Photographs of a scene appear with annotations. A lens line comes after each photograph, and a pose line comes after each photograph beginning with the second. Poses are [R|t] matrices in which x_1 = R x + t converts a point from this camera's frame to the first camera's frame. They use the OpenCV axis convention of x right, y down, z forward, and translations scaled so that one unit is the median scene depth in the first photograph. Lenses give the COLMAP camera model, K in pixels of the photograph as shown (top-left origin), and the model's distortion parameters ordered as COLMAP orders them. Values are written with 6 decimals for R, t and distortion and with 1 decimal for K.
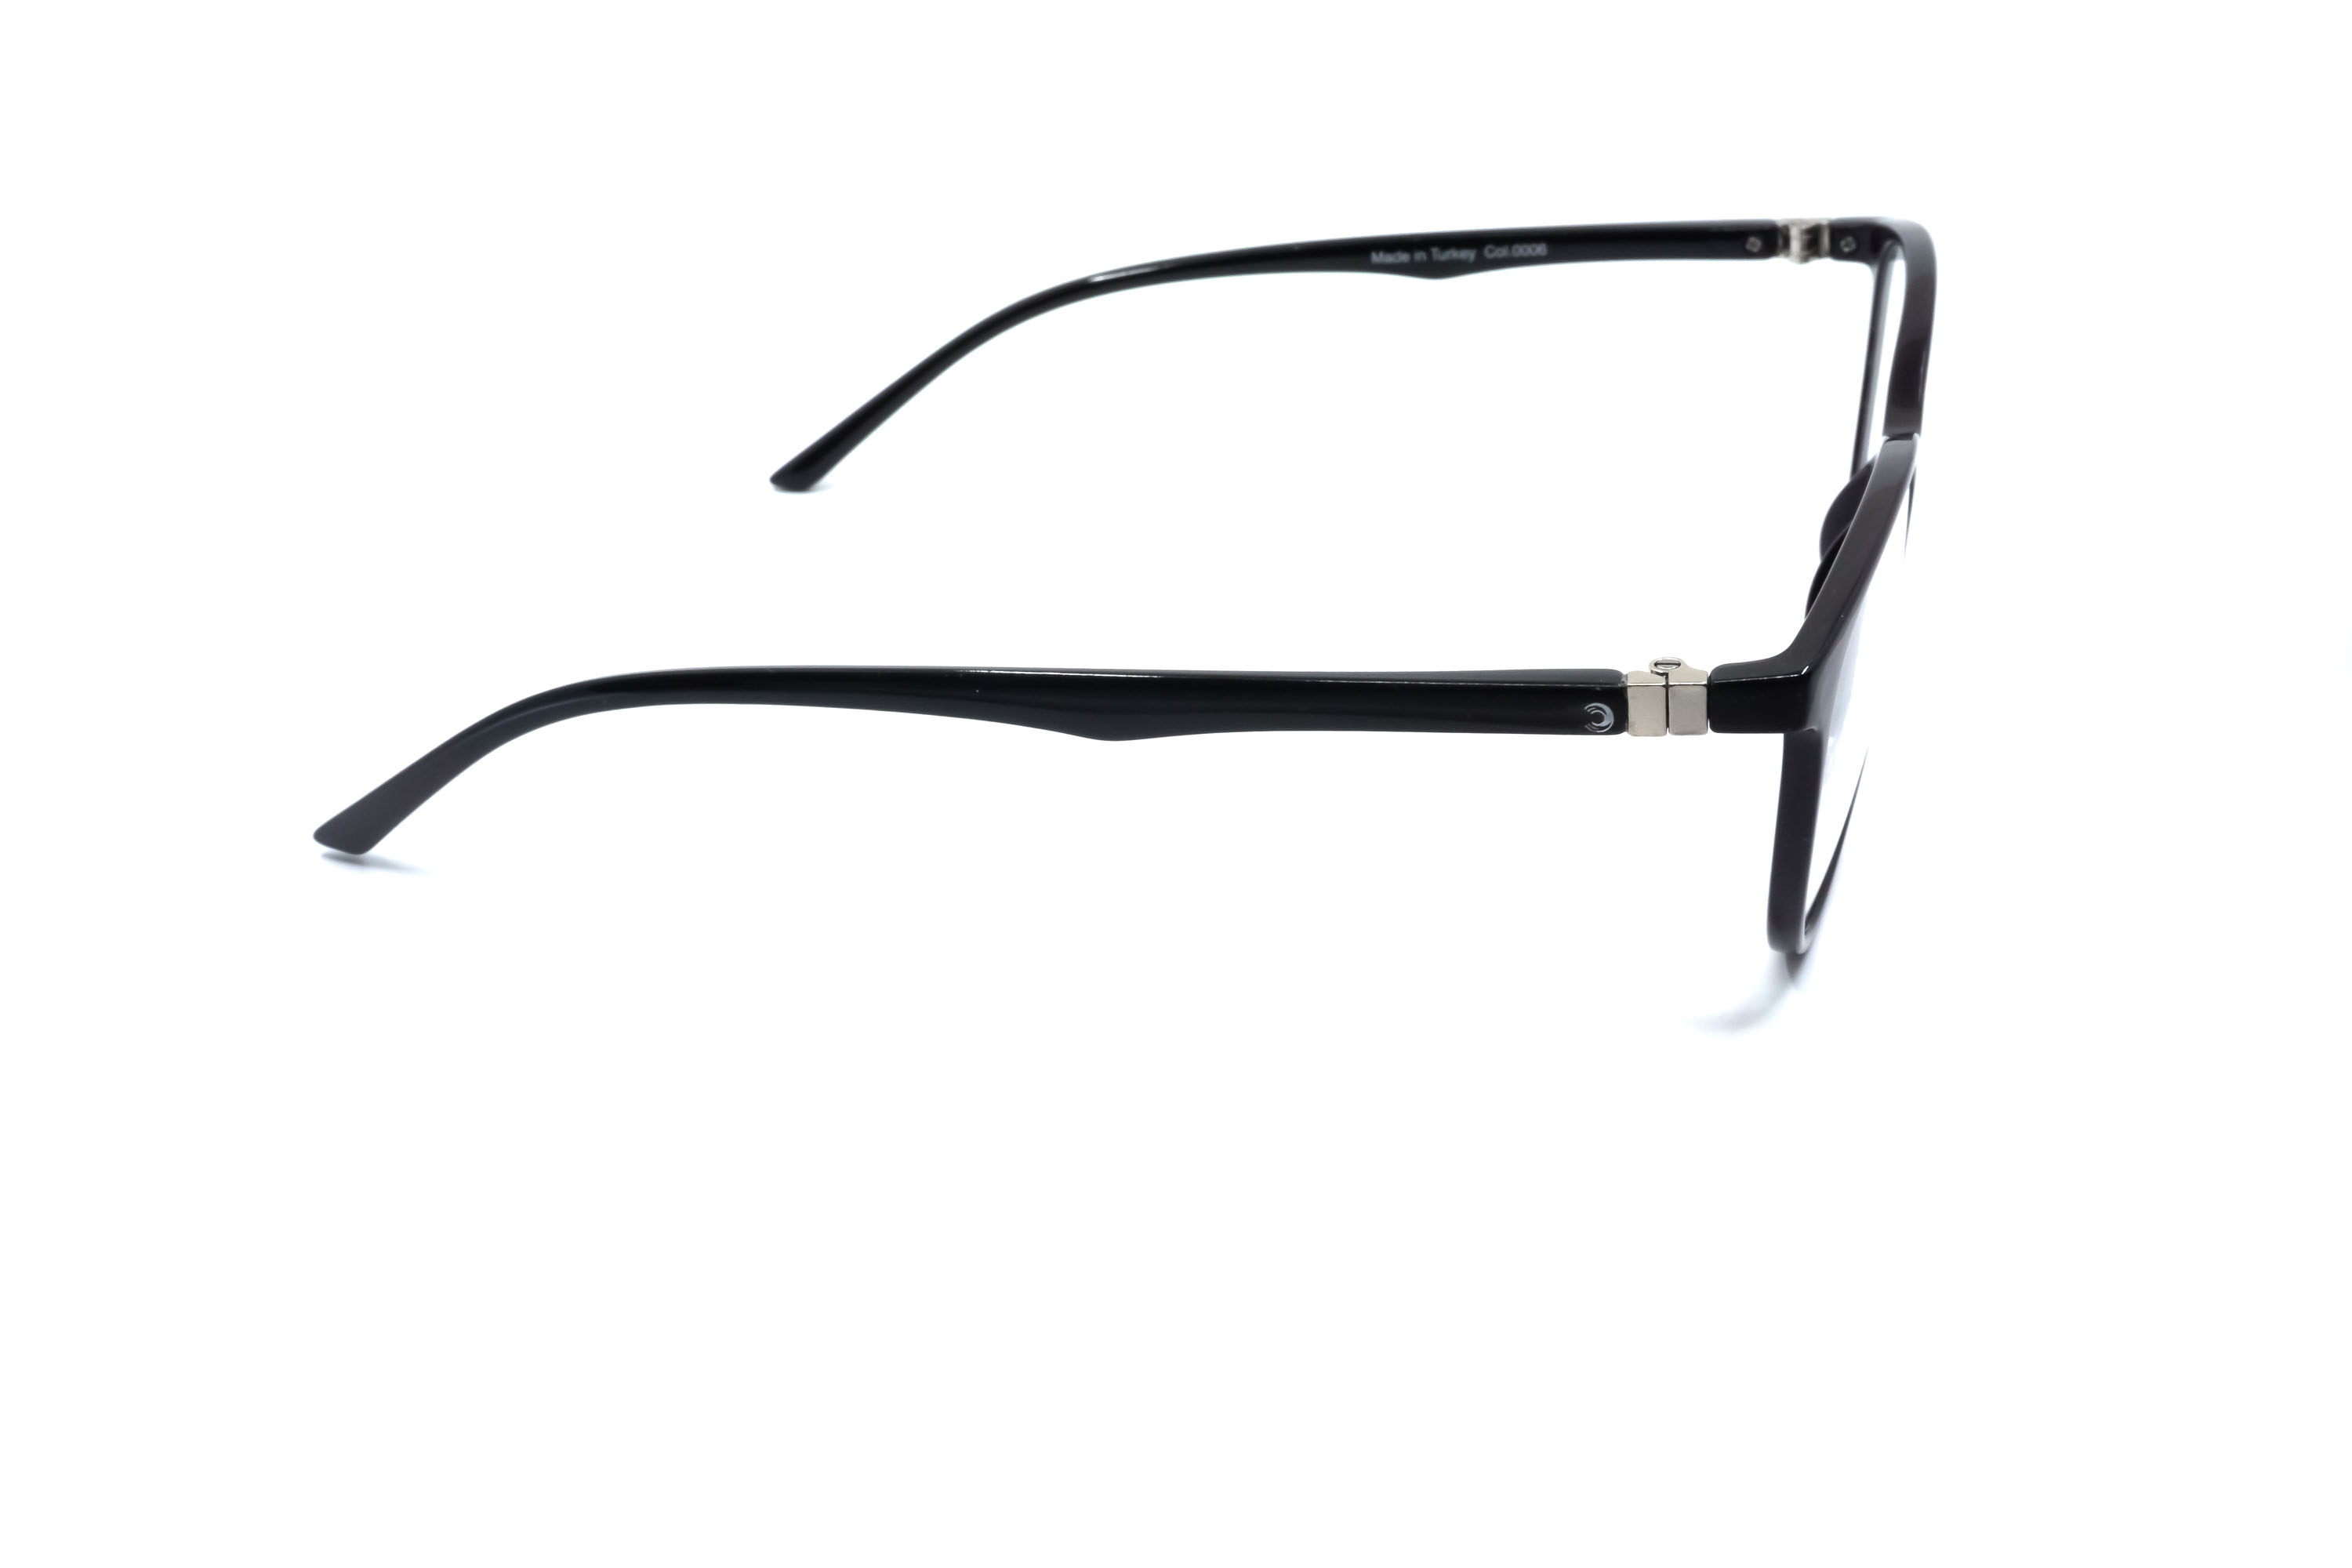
lens RADIAL K [[2642.0, 0, 1189.3], [0, 2642.0, 796.7], [0, 0, 1]] dist [0.007890, 0.000000]
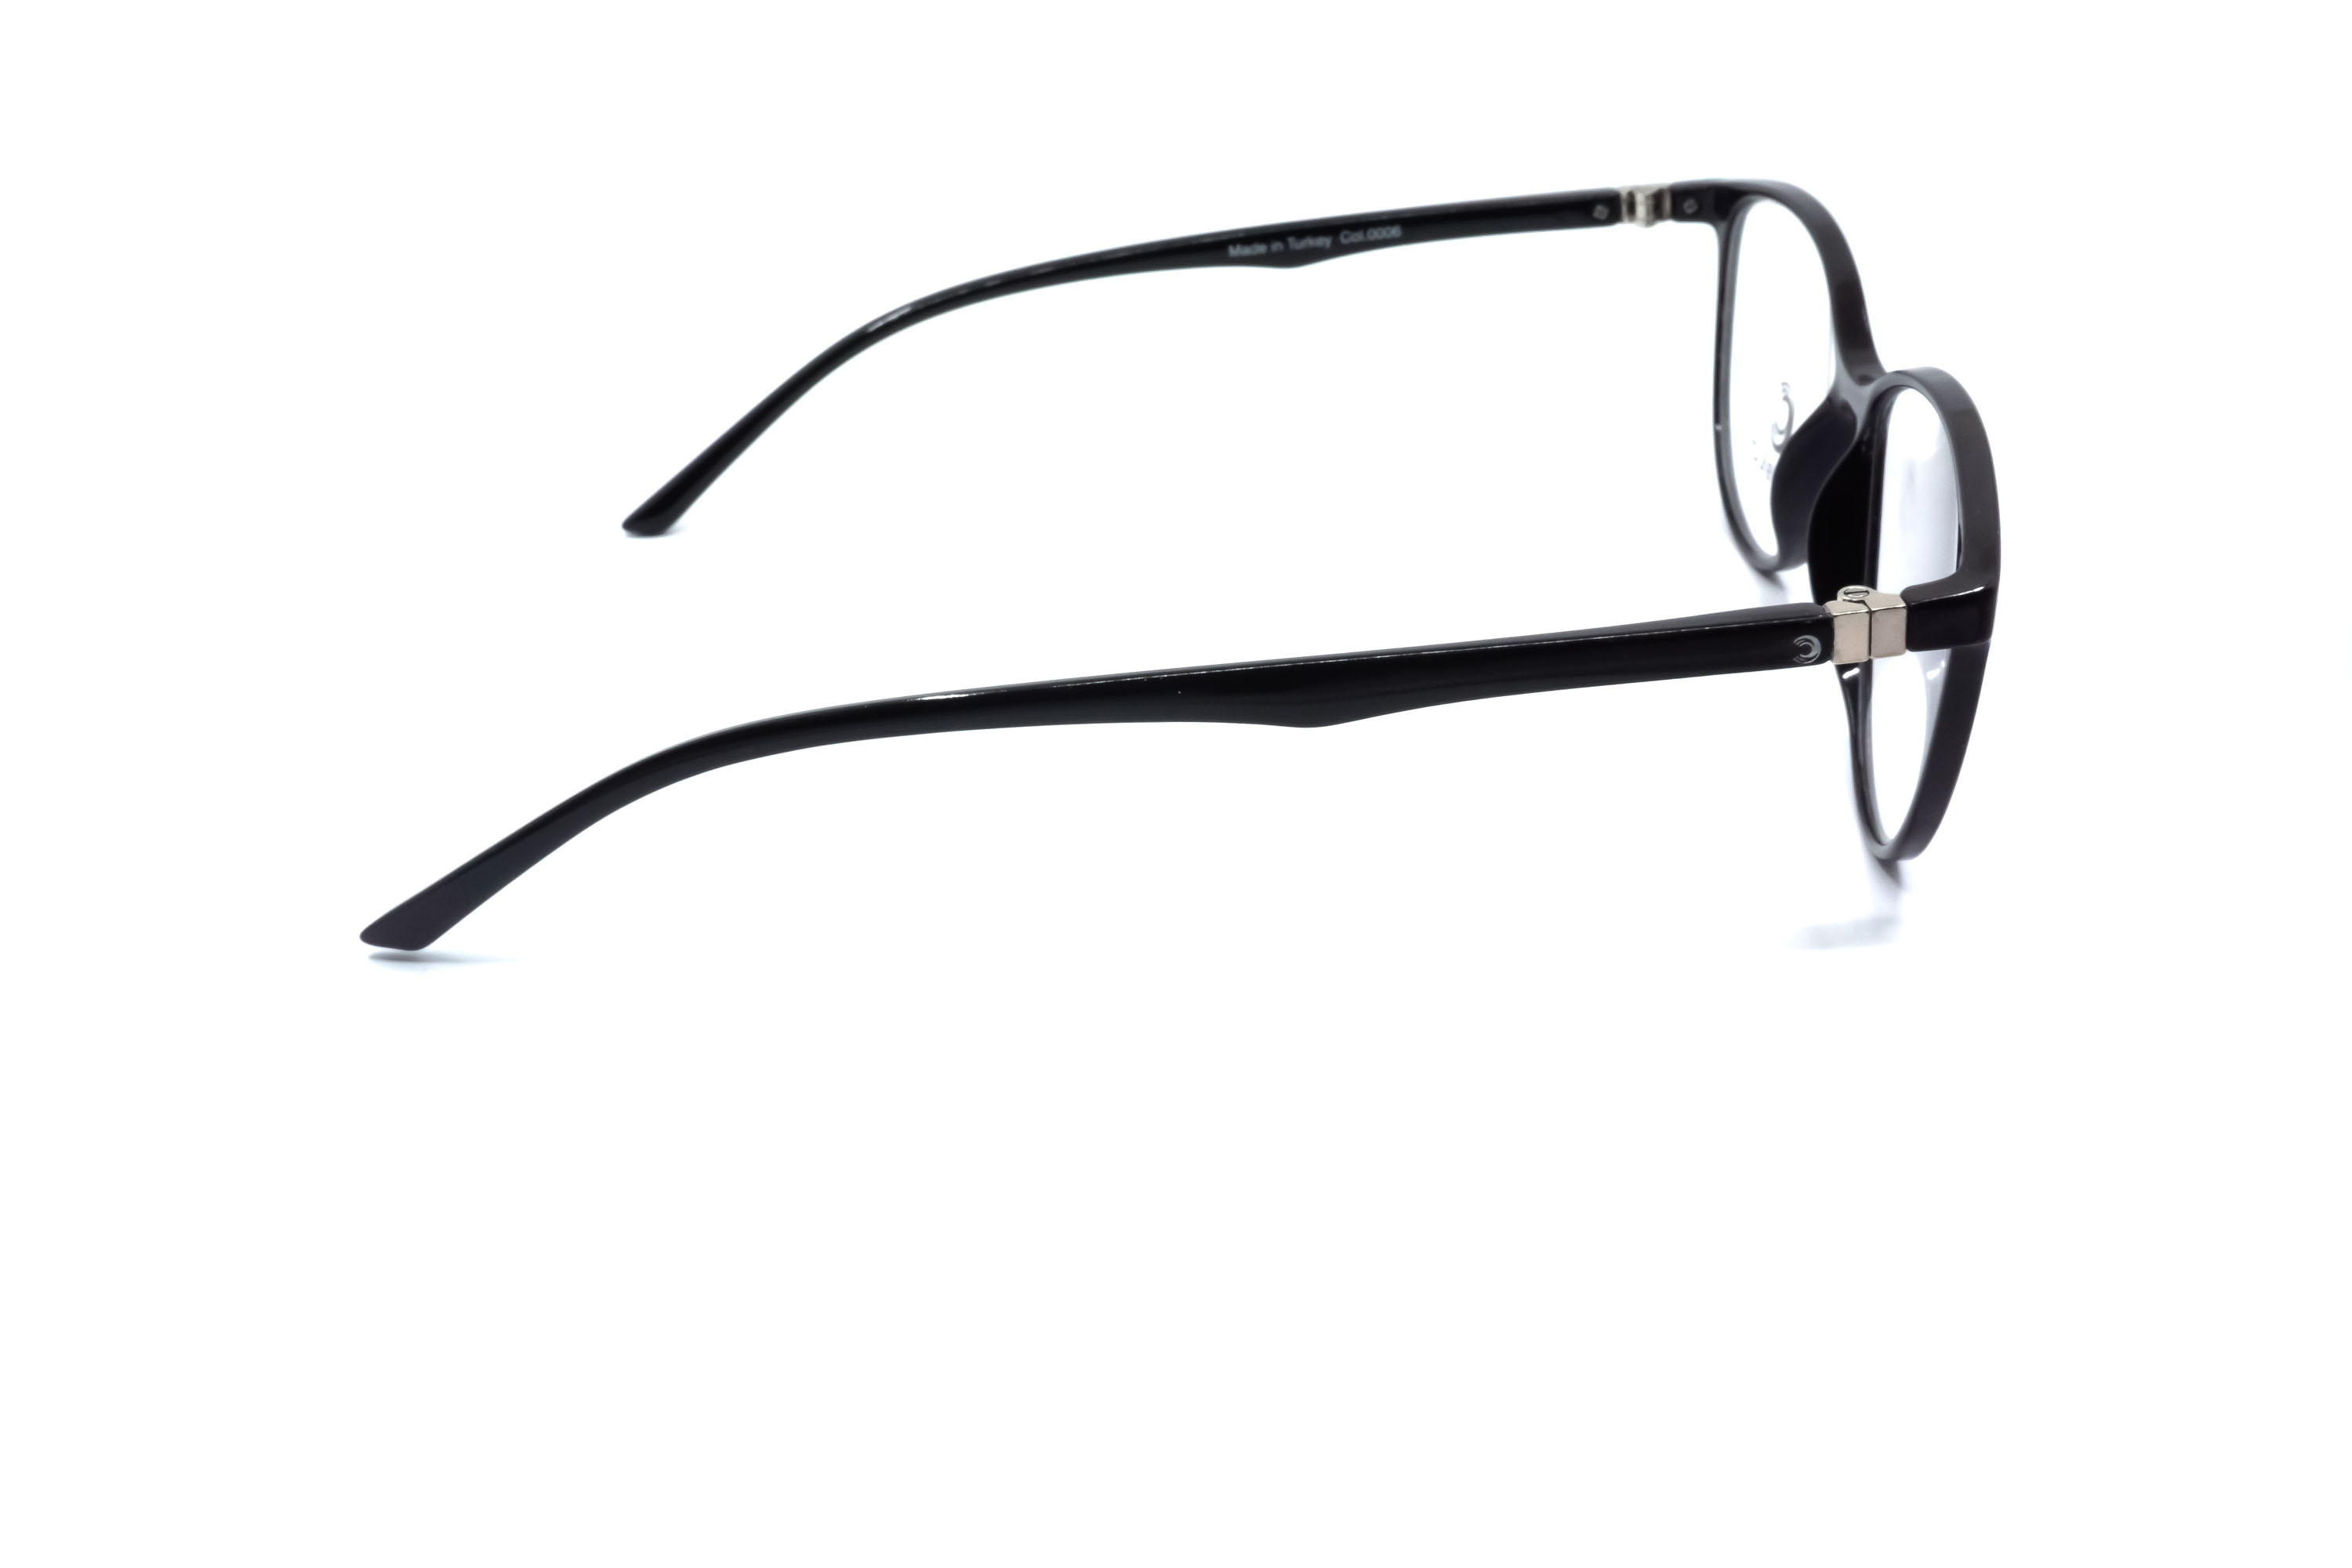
lens RADIAL K [[2642.0, 0, 1179.8], [0, 2642.0, 784.0], [0, 0, 1]] dist [0.007890, 0.000000]
pose [[0.966570, -0.115361, 0.228985, -0.214075], [0.118139, 0.992996, 0.001583, -0.005062], [-0.227564, 0.025522, 0.973429, 0.023272]]
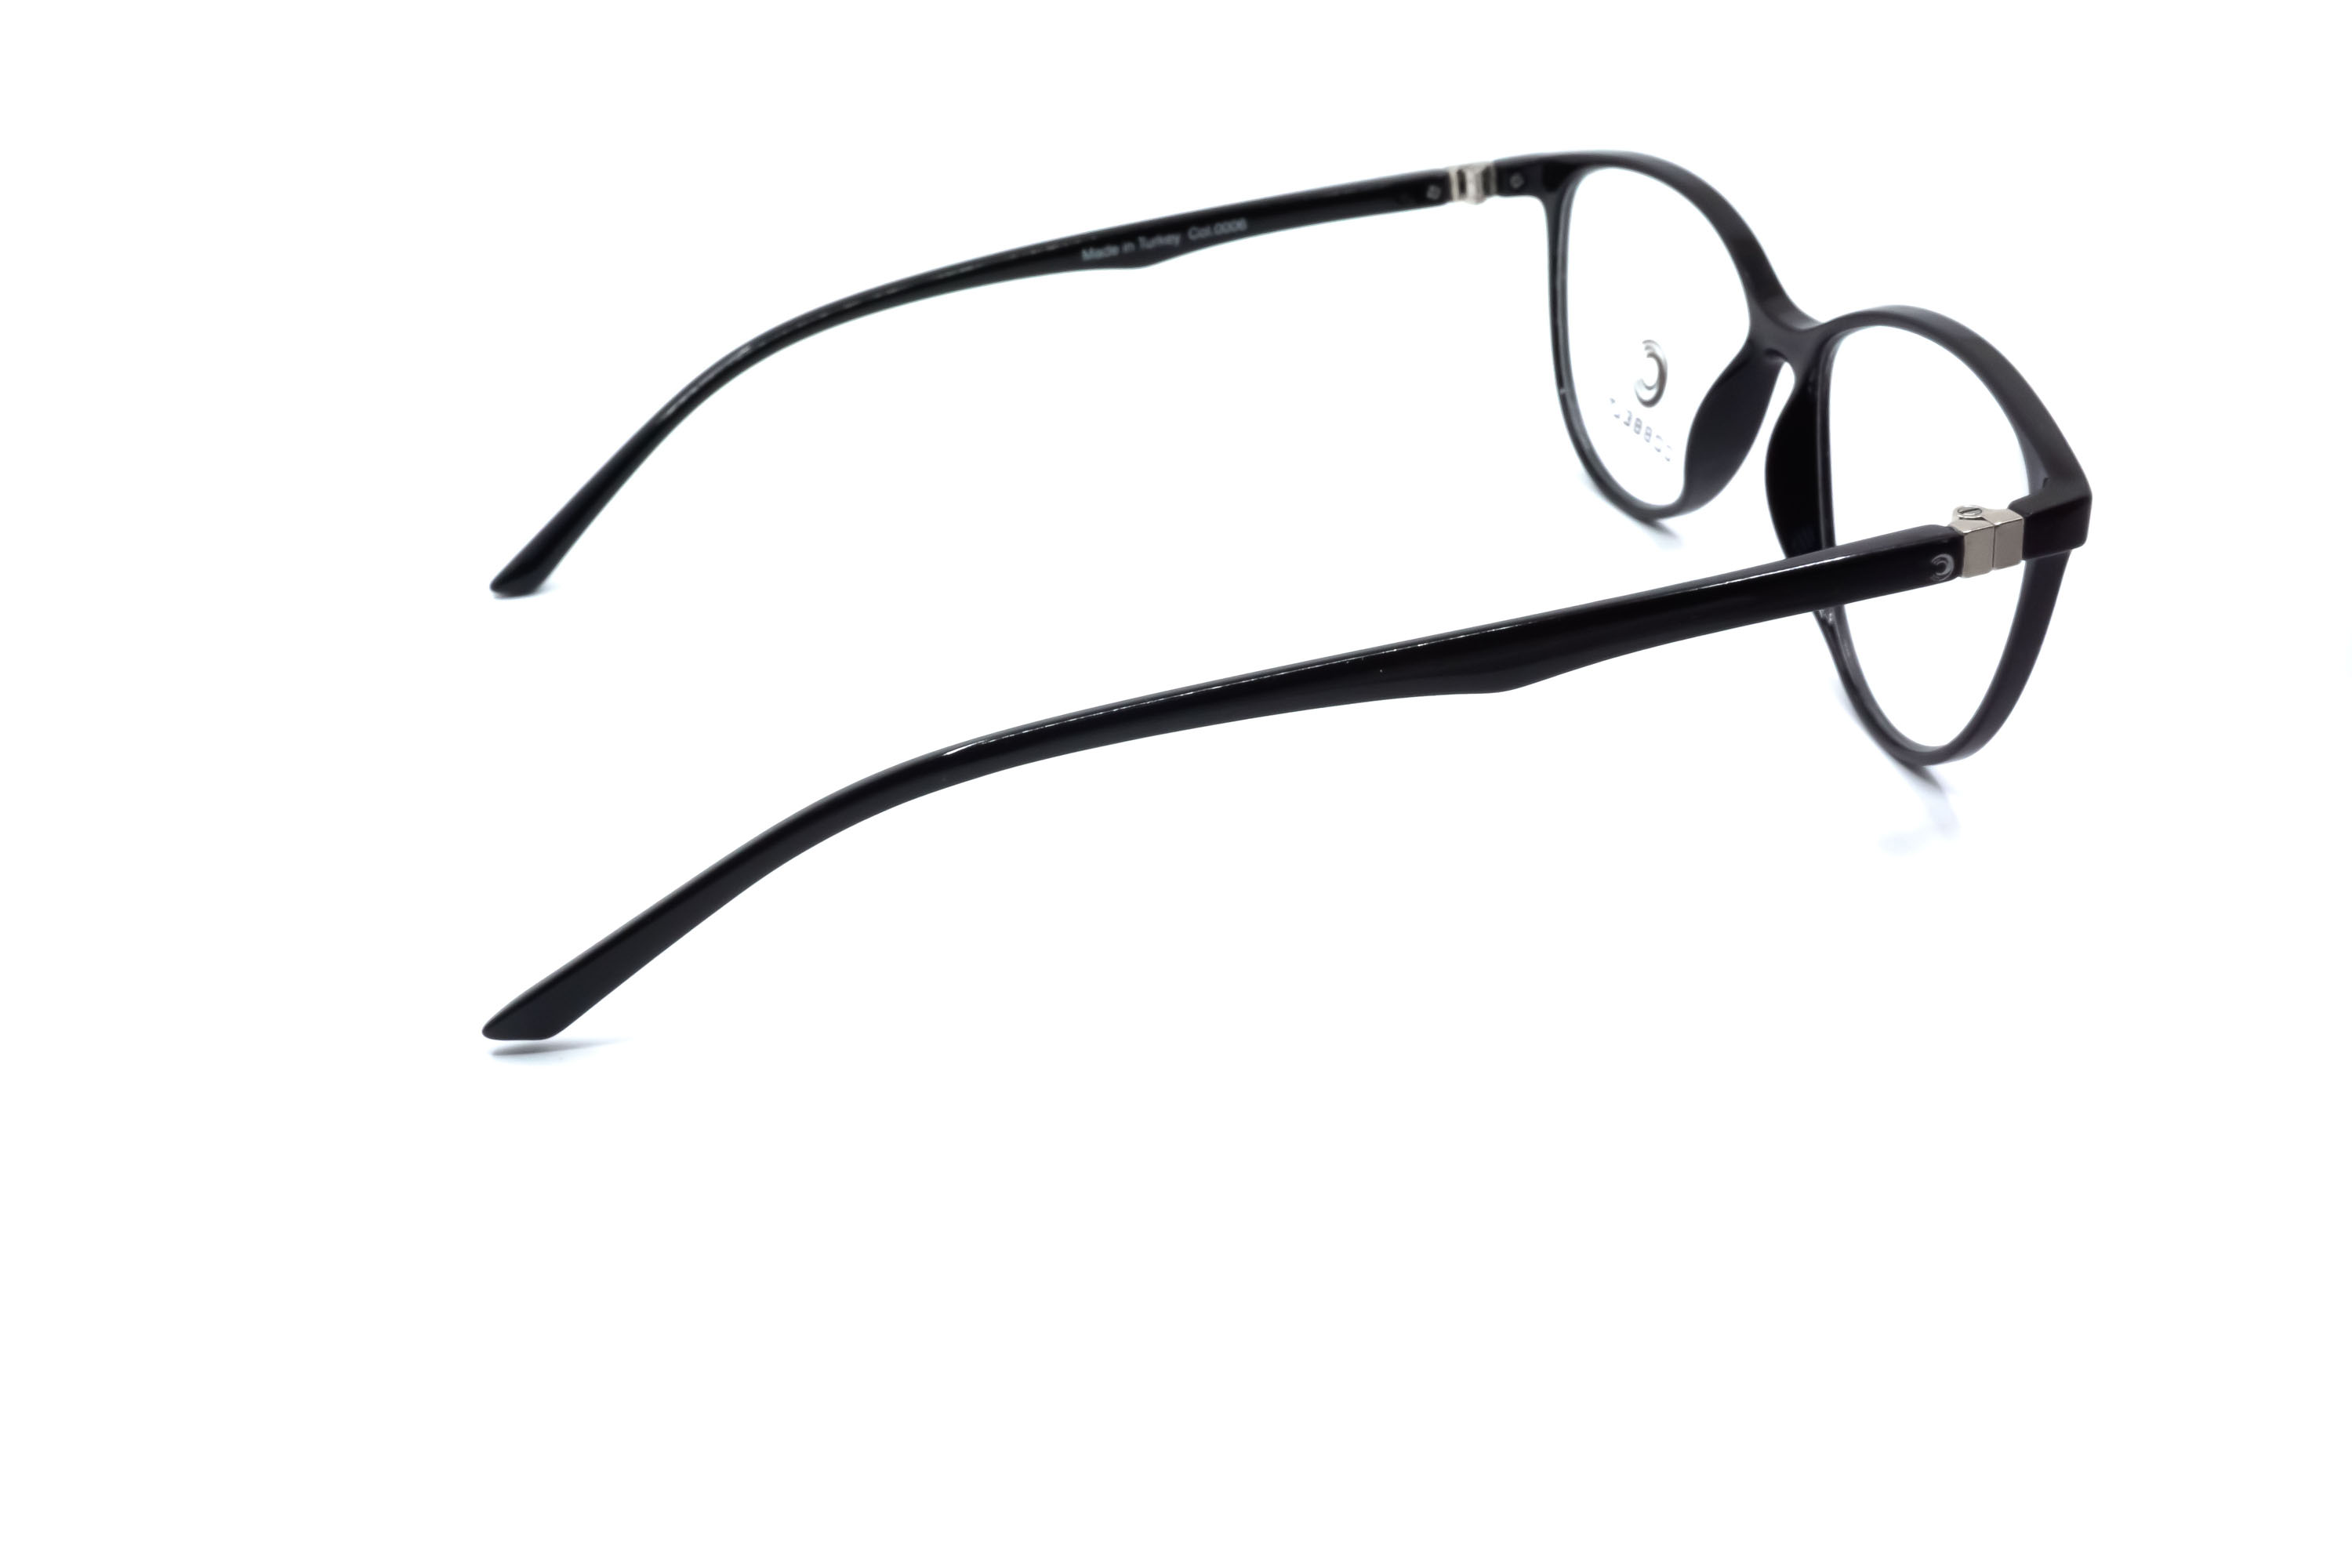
lens RADIAL K [[2642.0, 0, 1178.3], [0, 2642.0, 795.2], [0, 0, 1]] dist [0.007890, 0.000000]
pose [[0.865596, -0.223016, 0.448339, -0.416912], [0.230867, 0.972247, 0.037893, -0.034165], [-0.444347, 0.070706, 0.893060, 0.097980]]
